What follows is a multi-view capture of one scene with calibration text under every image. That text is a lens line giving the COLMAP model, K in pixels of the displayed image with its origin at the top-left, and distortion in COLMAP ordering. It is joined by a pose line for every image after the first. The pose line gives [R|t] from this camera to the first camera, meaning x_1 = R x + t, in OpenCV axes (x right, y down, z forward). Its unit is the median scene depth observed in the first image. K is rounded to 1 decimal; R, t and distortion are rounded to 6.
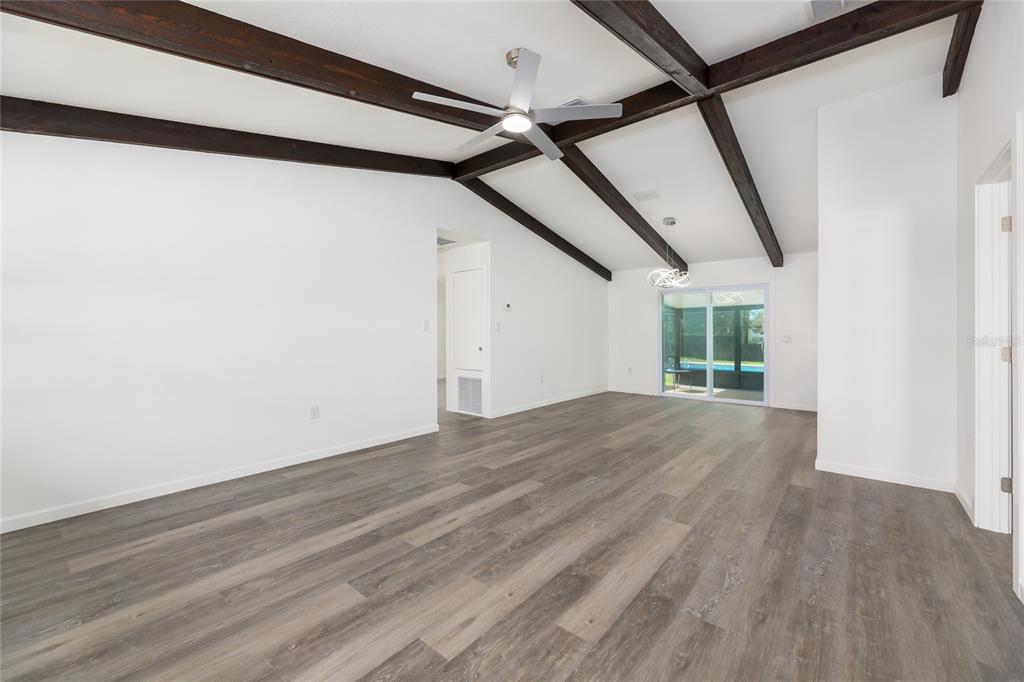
lens RADIAL K [[415.1, 0, 511.5], [0, 415.1, 336.7], [0, 0, 1]] dist [-0.000111, -0.000289]
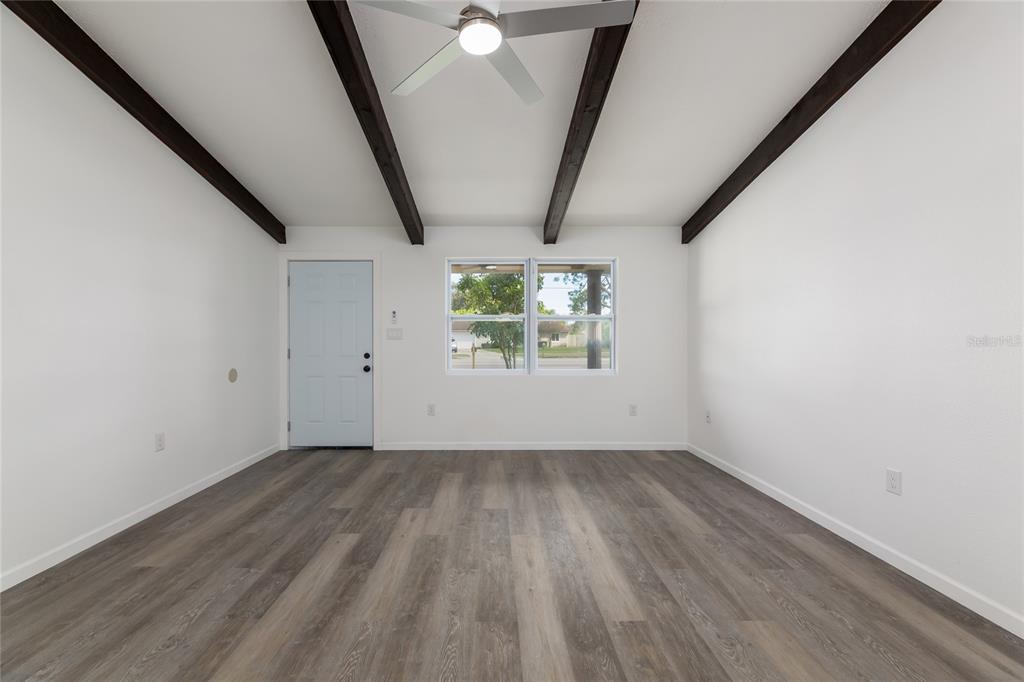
lens RADIAL K [[436.6, 0, 496.0], [0, 436.6, 337.8], [0, 0, 1]] dist [-0.000287, -0.000175]
pose [[-0.767832, -0.005913, -0.640624, 0.527636], [-0.006351, 0.999979, -0.001618, -0.017497], [0.640620, 0.002826, -0.767853, 1.777561]]
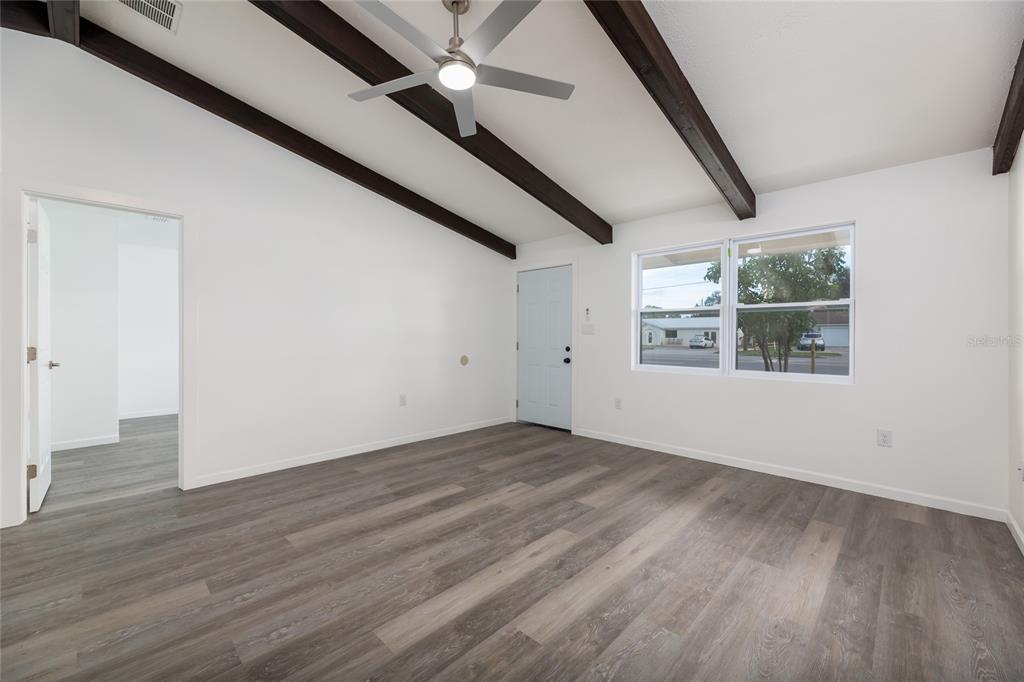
lens RADIAL K [[415.1, 0, 511.5], [0, 415.1, 336.7], [0, 0, 1]] dist [-0.000111, -0.000289]
pose [[-0.997087, -0.005010, 0.076110, -0.170053], [-0.004221, 0.999936, 0.010527, -0.020190], [-0.076158, 0.010175, -0.997044, 2.015905]]
